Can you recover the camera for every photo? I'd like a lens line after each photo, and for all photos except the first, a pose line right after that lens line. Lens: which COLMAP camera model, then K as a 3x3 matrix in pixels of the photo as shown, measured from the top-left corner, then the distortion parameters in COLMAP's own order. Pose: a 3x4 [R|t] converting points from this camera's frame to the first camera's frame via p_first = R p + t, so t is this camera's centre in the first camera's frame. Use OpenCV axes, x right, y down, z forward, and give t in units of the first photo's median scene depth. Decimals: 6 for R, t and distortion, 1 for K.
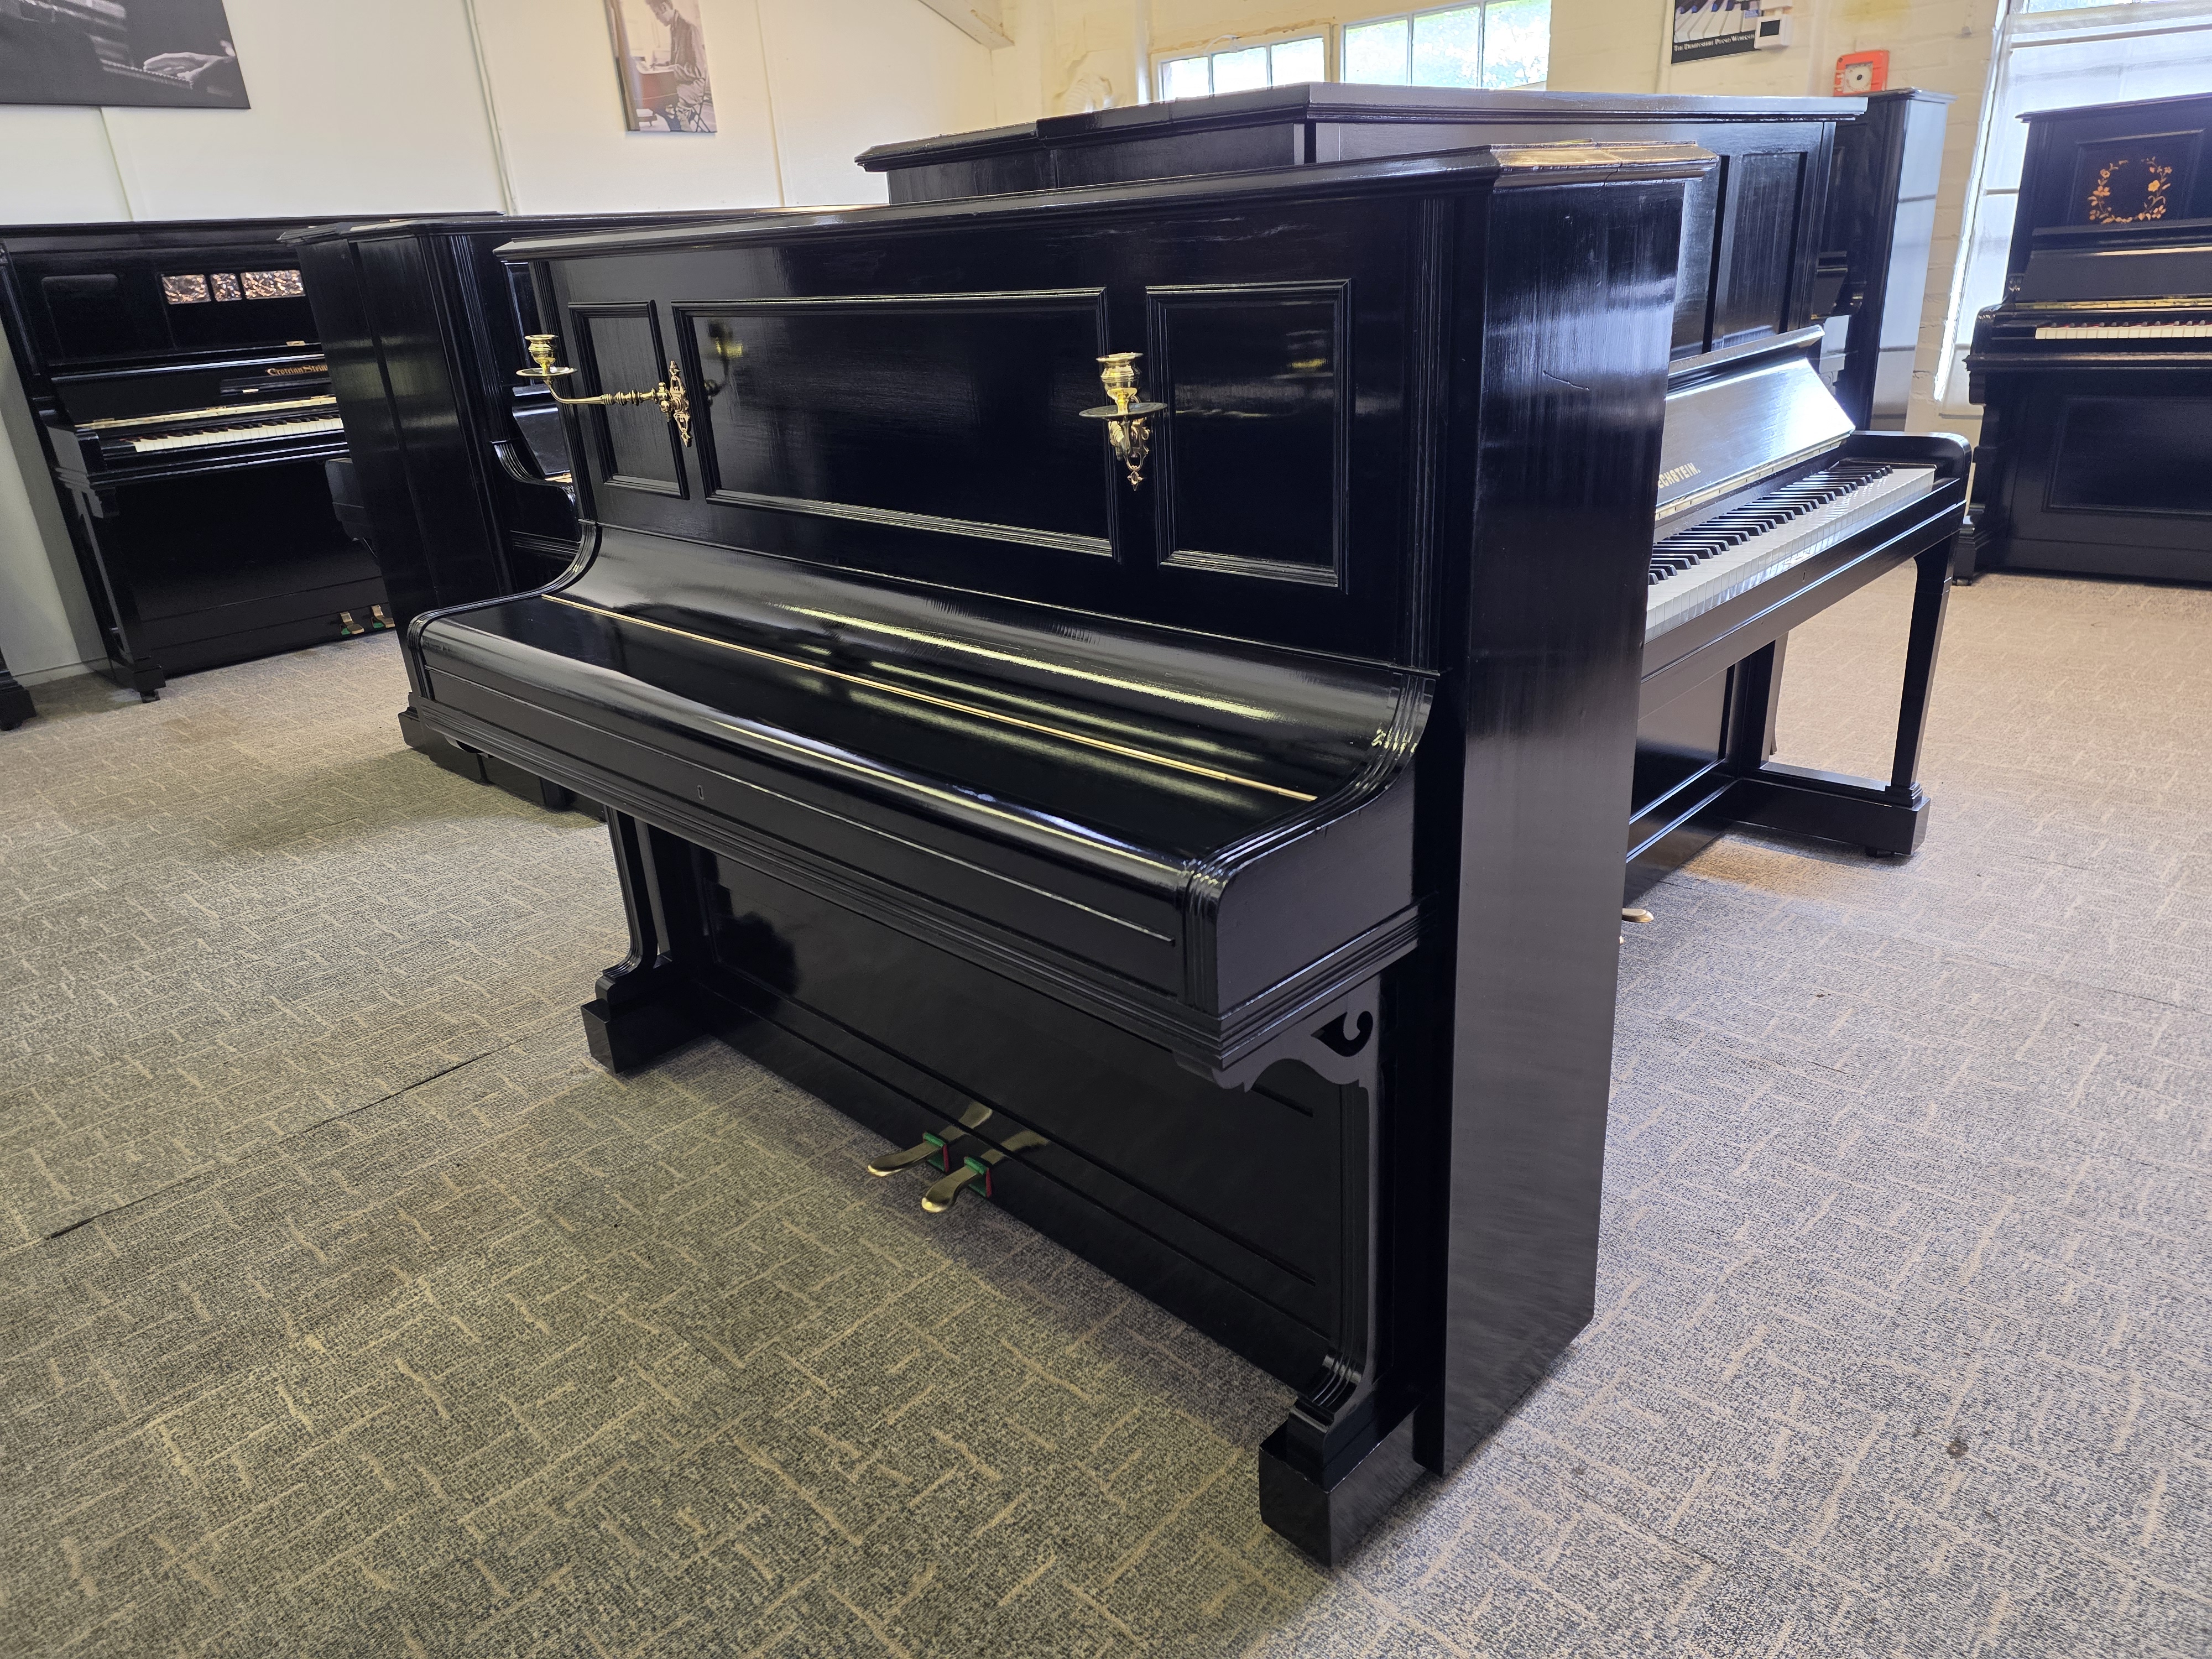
lens RADIAL K [[1473.0, 0, 1101.1], [0, 1473.0, 818.9], [0, 0, 1]] dist [0.055938, -0.042048]
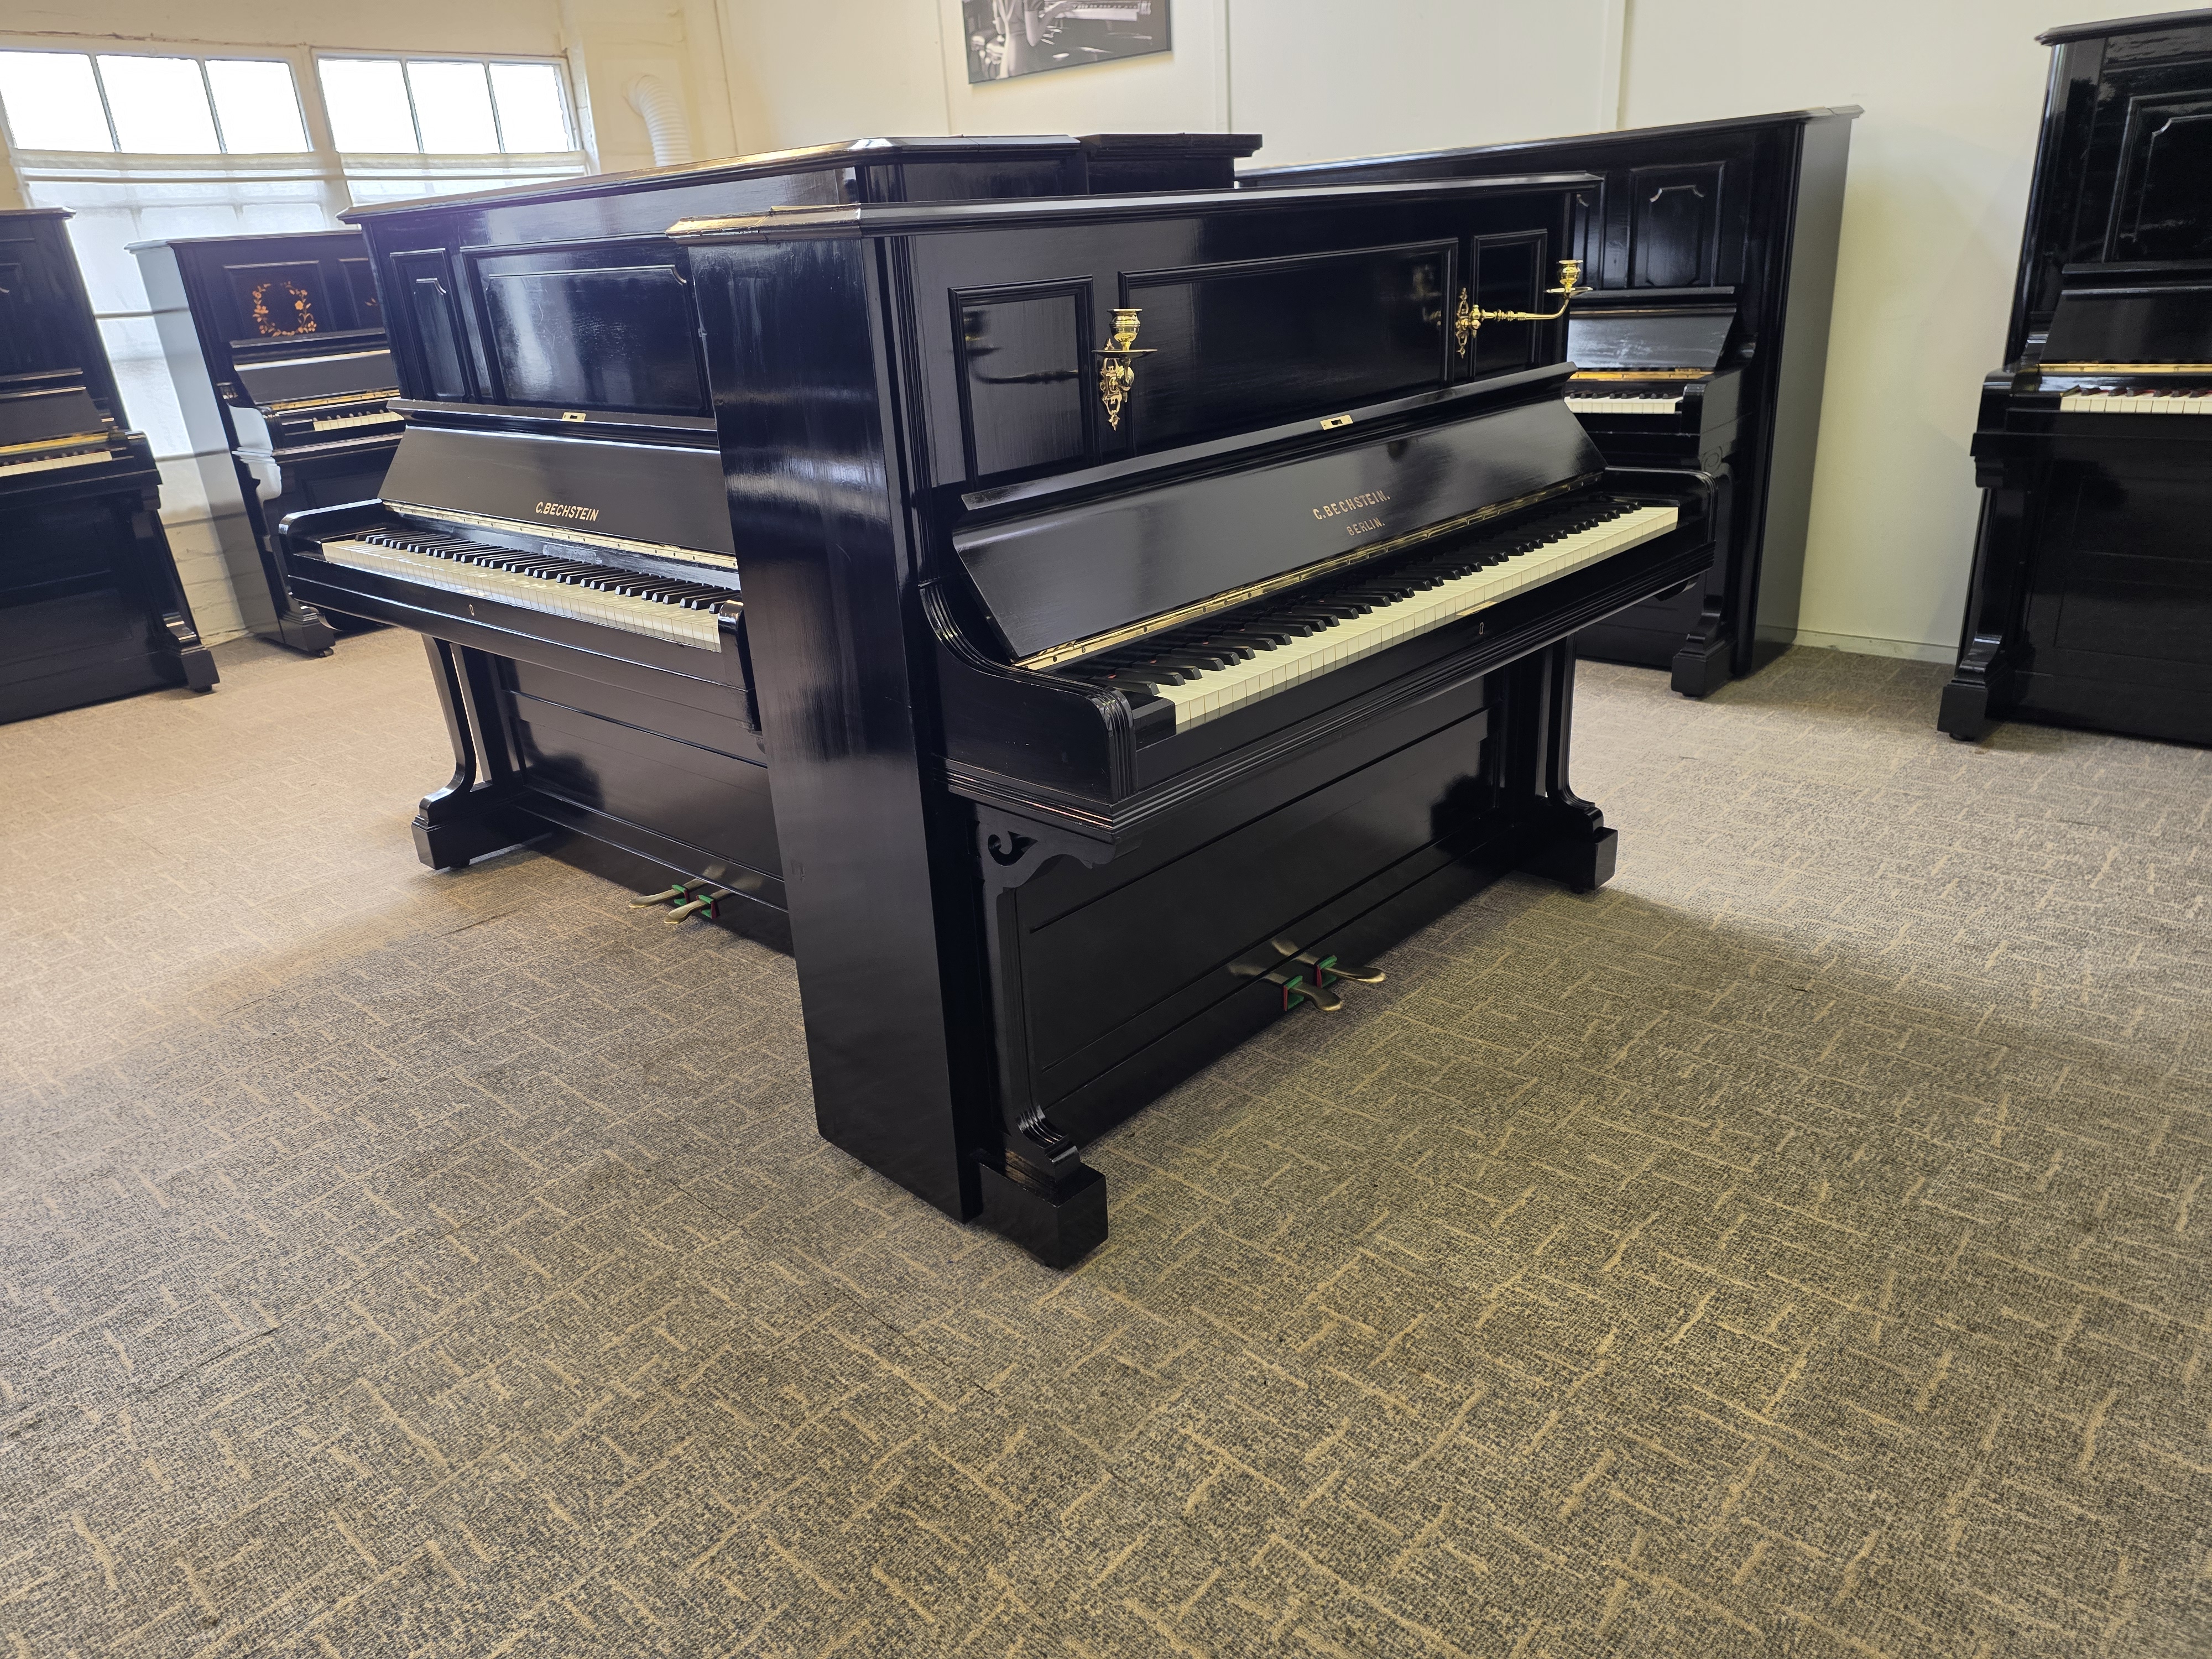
lens RADIAL K [[1470.6, 0, 1102.2], [0, 1470.6, 808.2], [0, 0, 1]] dist [0.081368, -0.070284]
pose [[-0.019973, -0.300960, 0.953428, -1.261320], [0.425931, 0.860192, 0.280452, -0.313915], [-0.904535, 0.411696, 0.111007, 1.014441]]
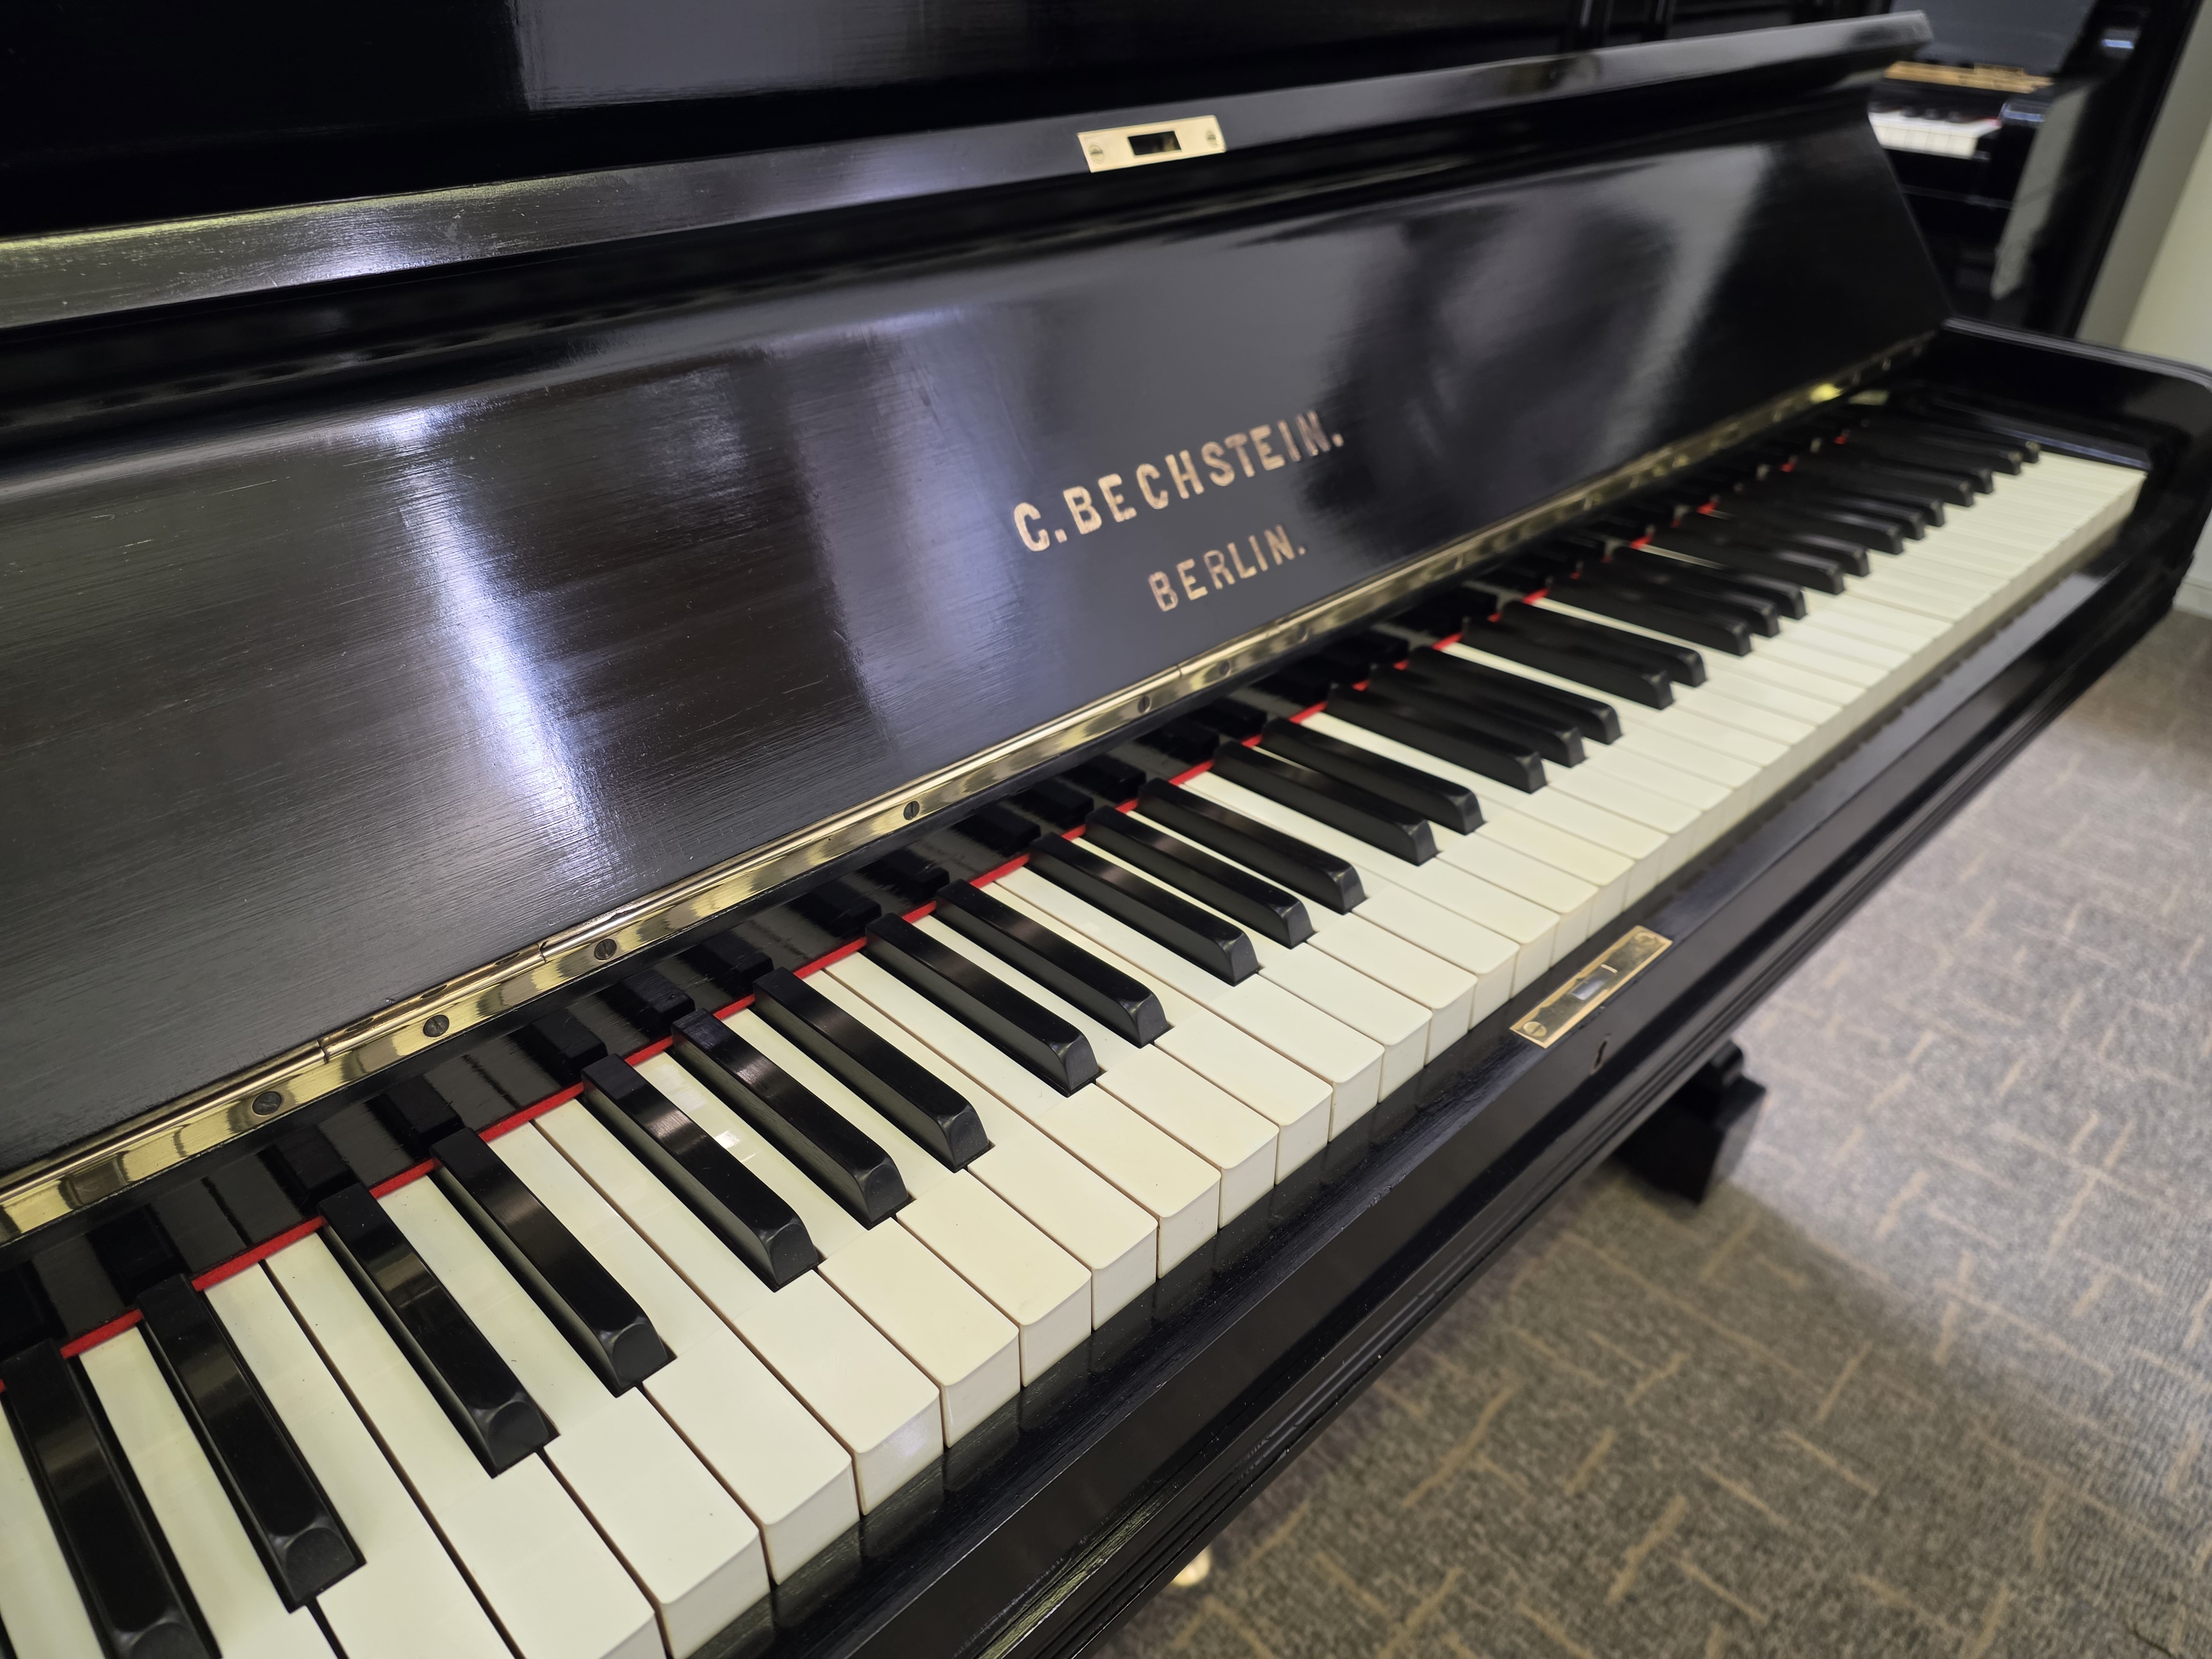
lens RADIAL K [[1505.7, 0, 1106.0], [0, 1505.7, 829.5], [0, 0, 1]] dist [0.006654, -0.004942]
pose [[0.010195, -0.500130, 0.865890, -0.445206], [0.343695, 0.814931, 0.466649, -0.209209], [-0.939026, 0.292844, 0.180200, 0.856878]]
